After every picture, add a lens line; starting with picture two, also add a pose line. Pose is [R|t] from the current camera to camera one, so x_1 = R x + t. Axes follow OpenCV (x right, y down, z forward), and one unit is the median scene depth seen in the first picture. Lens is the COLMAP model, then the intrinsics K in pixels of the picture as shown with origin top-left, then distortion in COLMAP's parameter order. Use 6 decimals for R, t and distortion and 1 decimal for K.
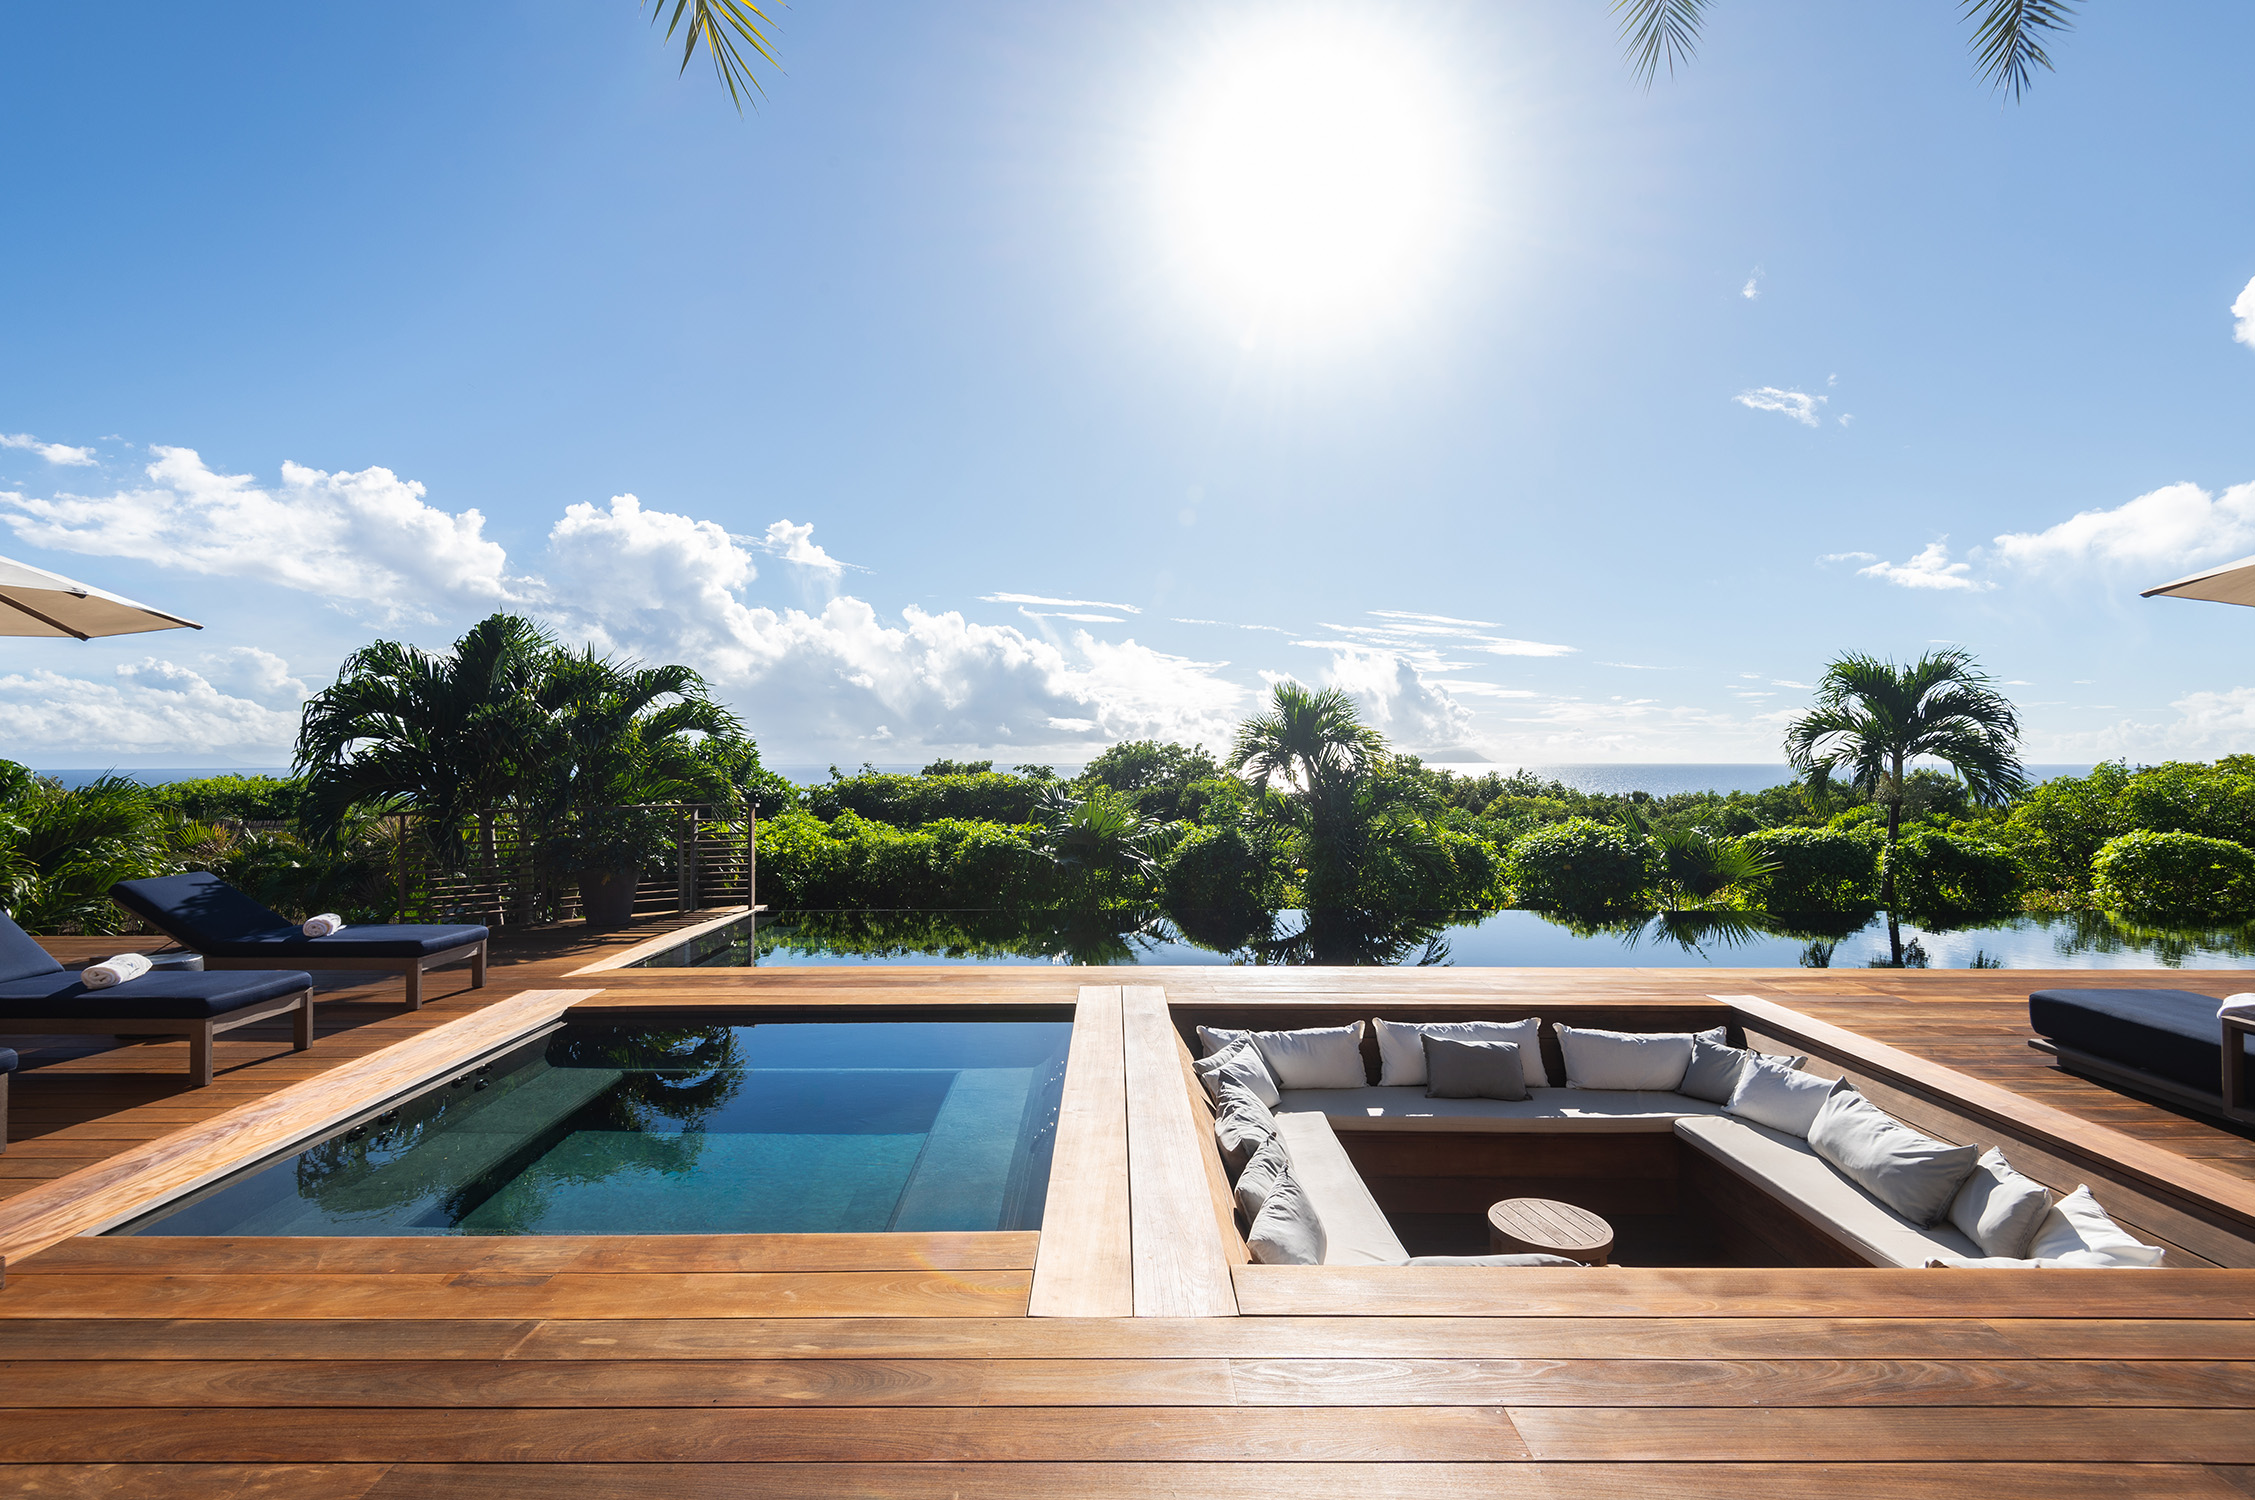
lens RADIAL K [[1038.5, 0, 1122.4], [0, 1038.5, 755.9], [0, 0, 1]] dist [0.030219, -0.014560]
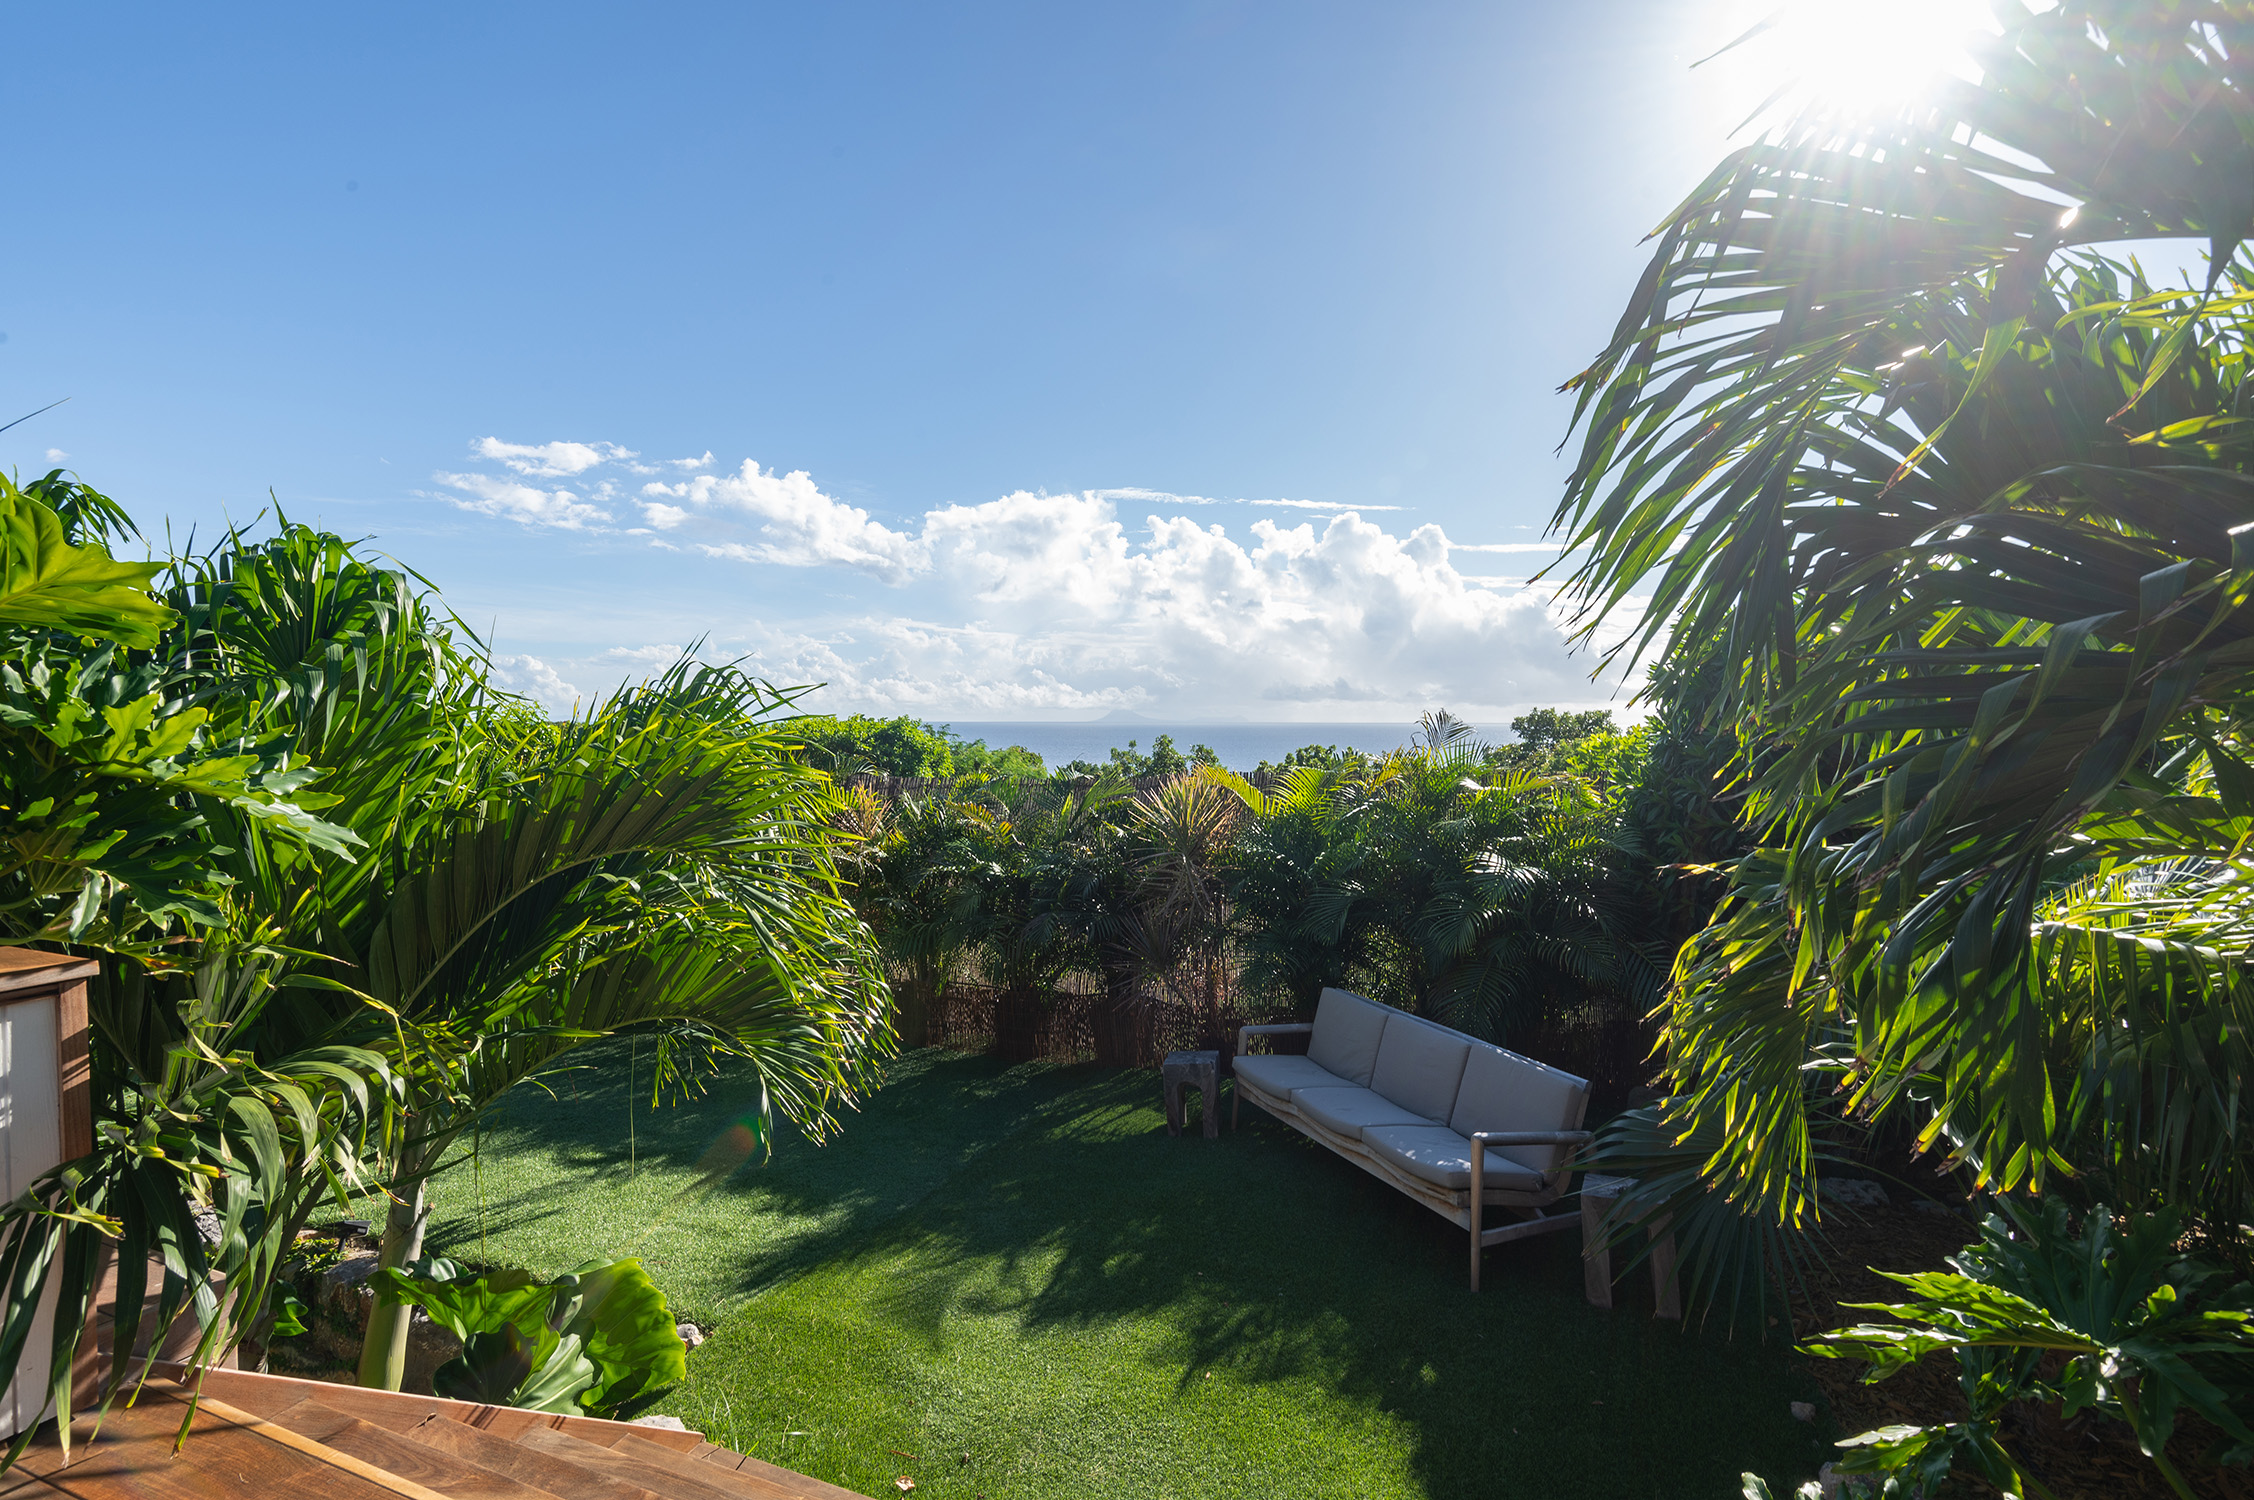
lens RADIAL K [[1038.0, 0, 1128.4], [0, 1038.0, 744.1], [0, 0, 1]] dist [0.030219, -0.014560]
pose [[0.923277, 0.011614, -0.383958, -0.535690], [-0.000107, 0.999551, 0.029976, 0.029339], [0.384134, -0.027635, 0.922864, 0.567177]]
